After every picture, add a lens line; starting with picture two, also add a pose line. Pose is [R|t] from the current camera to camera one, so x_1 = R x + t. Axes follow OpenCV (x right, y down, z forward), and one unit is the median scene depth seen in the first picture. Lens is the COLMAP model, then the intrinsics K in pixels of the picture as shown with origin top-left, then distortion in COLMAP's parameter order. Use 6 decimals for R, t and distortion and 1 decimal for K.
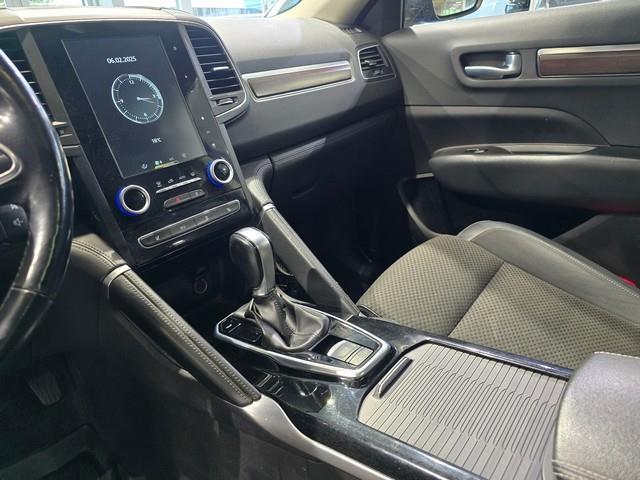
lens RADIAL K [[438.4, 0, 320.0], [0, 438.4, 240.0], [0, 0, 1]] dist [0.056083, -0.061531]
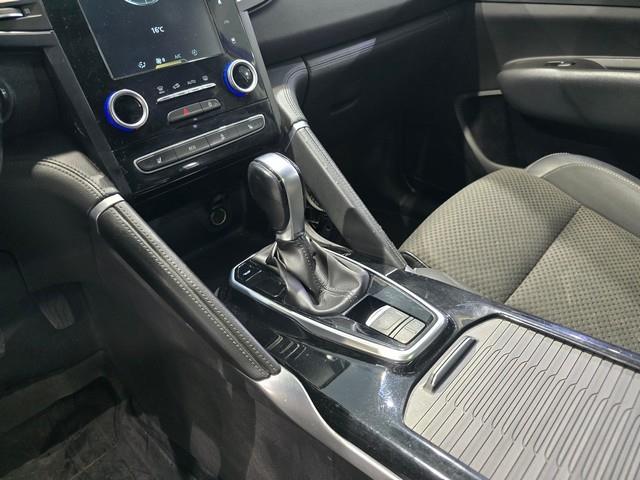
lens RADIAL K [[441.5, 0, 324.4], [0, 441.5, 236.8], [0, 0, 1]] dist [0.042016, -0.051738]
pose [[0.996519, 0.061255, -0.056540, -0.015898], [-0.050254, 0.982600, 0.178806, -0.022762], [0.066509, -0.175342, 0.982258, 0.175969]]
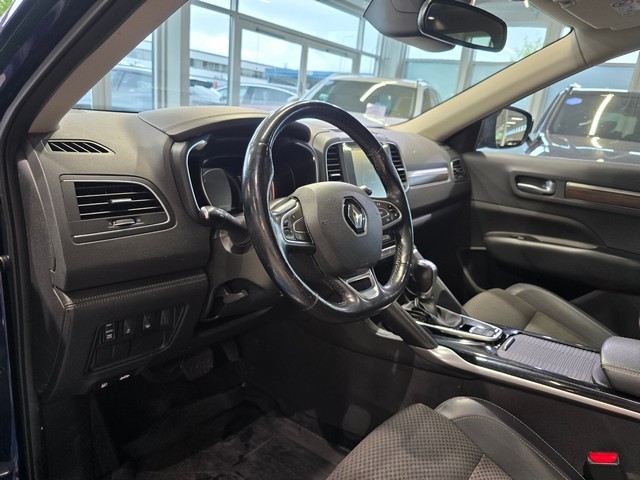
lens RADIAL K [[435.6, 0, 327.4], [0, 435.6, 239.1], [0, 0, 1]] dist [0.026757, -0.006796]
pose [[0.986690, 0.154223, 0.051557, -0.543495], [-0.145402, 0.978703, -0.144913, 0.172400], [-0.072808, 0.135487, 0.988100, -0.631484]]
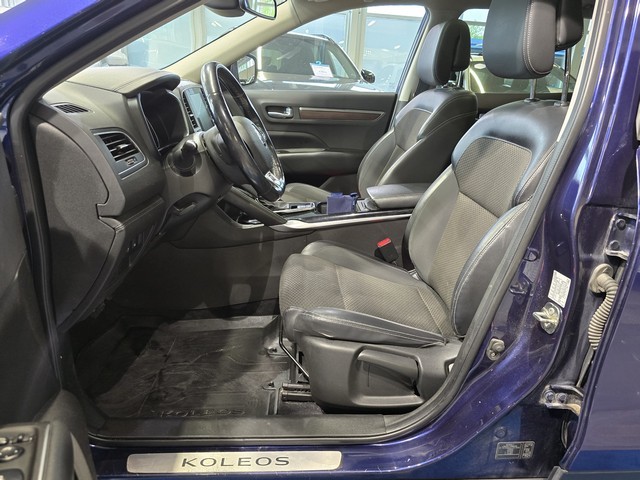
lens RADIAL K [[441.5, 0, 324.4], [0, 441.5, 236.8], [0, 0, 1]] dist [0.042016, -0.051738]
pose [[0.738710, -0.126897, 0.661970, -1.337461], [0.182226, 0.983144, -0.014885, 0.383988], [-0.648923, 0.131624, 0.749383, -0.952222]]
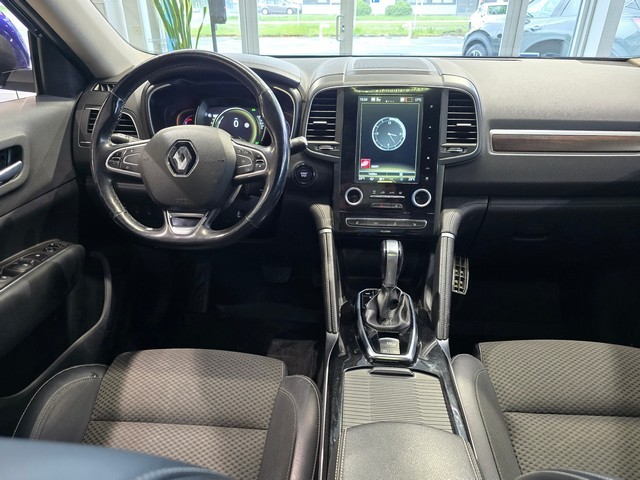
lens RADIAL K [[438.4, 0, 320.0], [0, 438.4, 240.0], [0, 0, 1]] dist [0.056083, -0.061531]
pose [[0.556689, 0.423902, -0.714426, 0.598517], [-0.376914, 0.895278, 0.237514, -0.228103], [0.740293, 0.137055, 0.658166, -0.119153]]
